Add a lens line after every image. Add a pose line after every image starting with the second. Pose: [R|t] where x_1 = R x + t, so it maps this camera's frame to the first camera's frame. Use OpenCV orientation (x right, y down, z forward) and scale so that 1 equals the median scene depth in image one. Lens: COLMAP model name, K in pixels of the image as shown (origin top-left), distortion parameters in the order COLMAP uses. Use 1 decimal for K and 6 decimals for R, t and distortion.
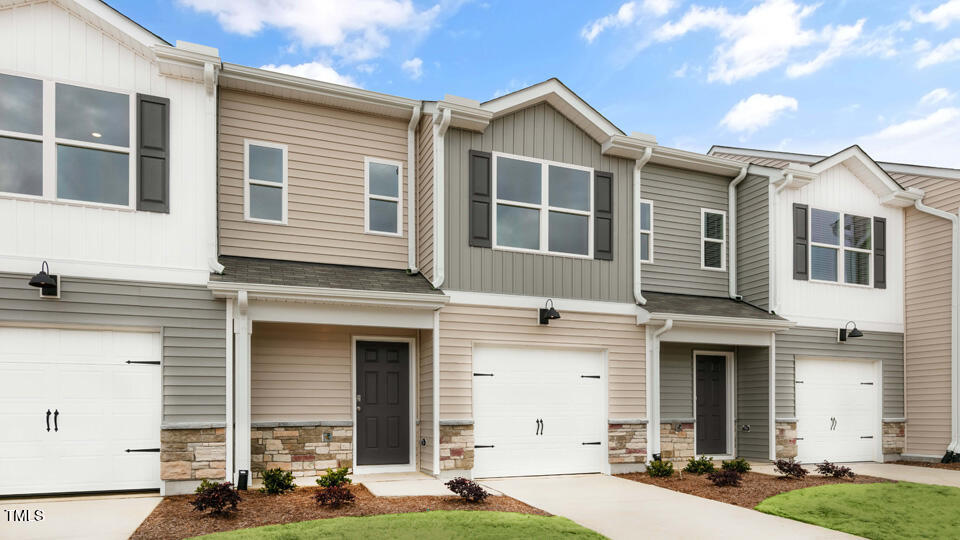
lens RADIAL K [[612.6, 0, 471.2], [0, 612.6, 271.5], [0, 0, 1]] dist [0.008352, -0.004144]
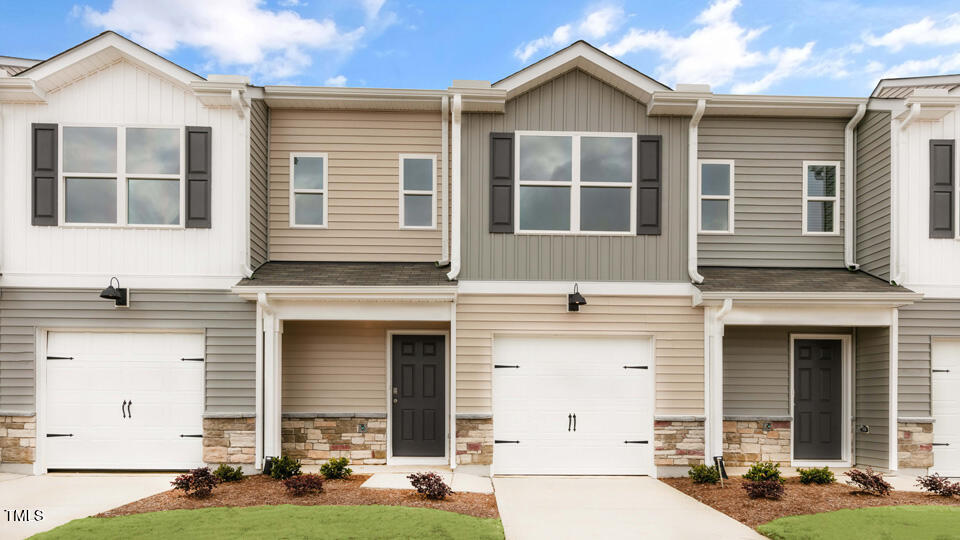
lens RADIAL K [[612.6, 0, 477.3], [0, 612.6, 268.9], [0, 0, 1]] dist [0.008352, -0.004144]
pose [[0.935668, -0.066609, -0.346539, 0.305786], [0.070187, 0.997531, -0.002231, 0.015232], [0.345832, -0.022235, 0.938033, 0.090083]]
